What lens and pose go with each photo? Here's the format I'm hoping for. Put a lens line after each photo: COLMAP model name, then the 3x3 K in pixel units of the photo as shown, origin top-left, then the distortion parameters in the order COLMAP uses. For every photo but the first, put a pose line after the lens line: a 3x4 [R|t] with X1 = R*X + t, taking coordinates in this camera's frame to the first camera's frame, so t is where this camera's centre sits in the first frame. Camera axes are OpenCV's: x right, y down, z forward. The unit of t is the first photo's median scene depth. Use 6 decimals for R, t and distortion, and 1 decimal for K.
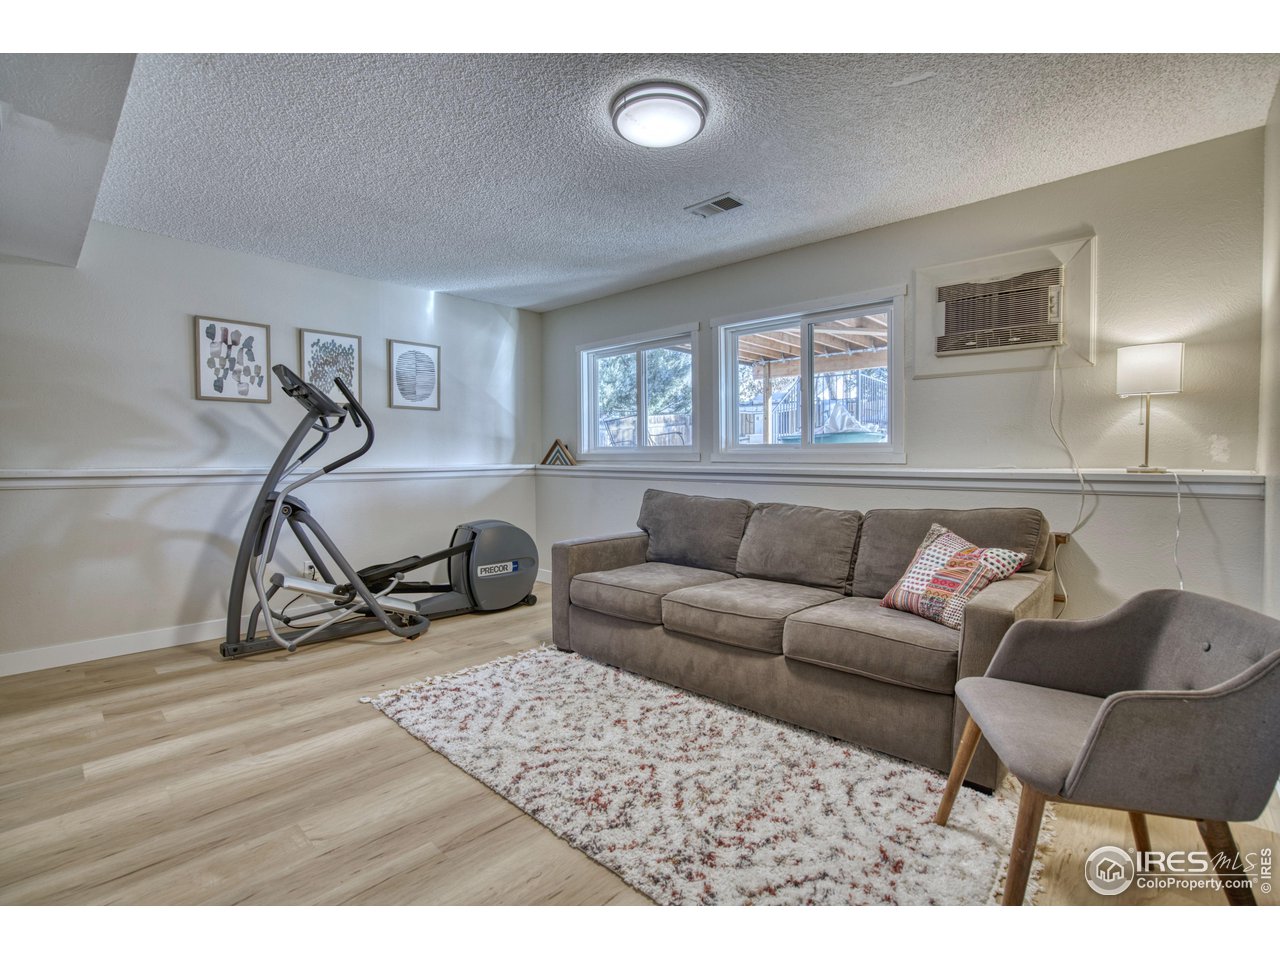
lens RADIAL K [[589.1, 0, 638.9], [0, 589.1, 478.7], [0, 0, 1]] dist [-0.054991, 0.018963]
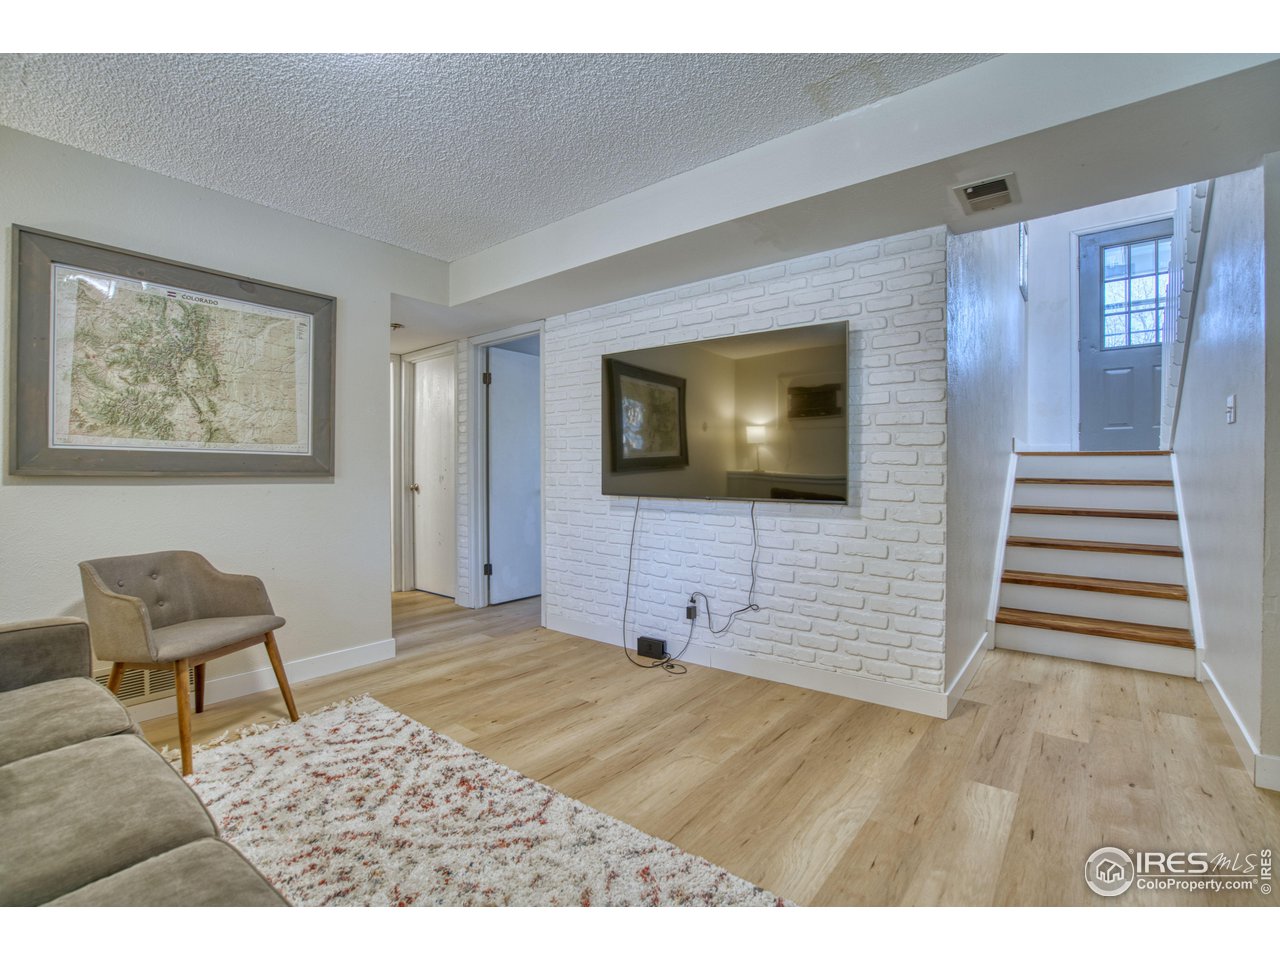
lens RADIAL K [[589.1, 0, 638.9], [0, 589.1, 478.7], [0, 0, 1]] dist [-0.054991, 0.018963]
pose [[-0.997186, 0.000907, -0.074955, -0.301149], [-0.002286, 0.999094, 0.042498, -0.066496], [0.074926, 0.042550, -0.996281, 2.020150]]
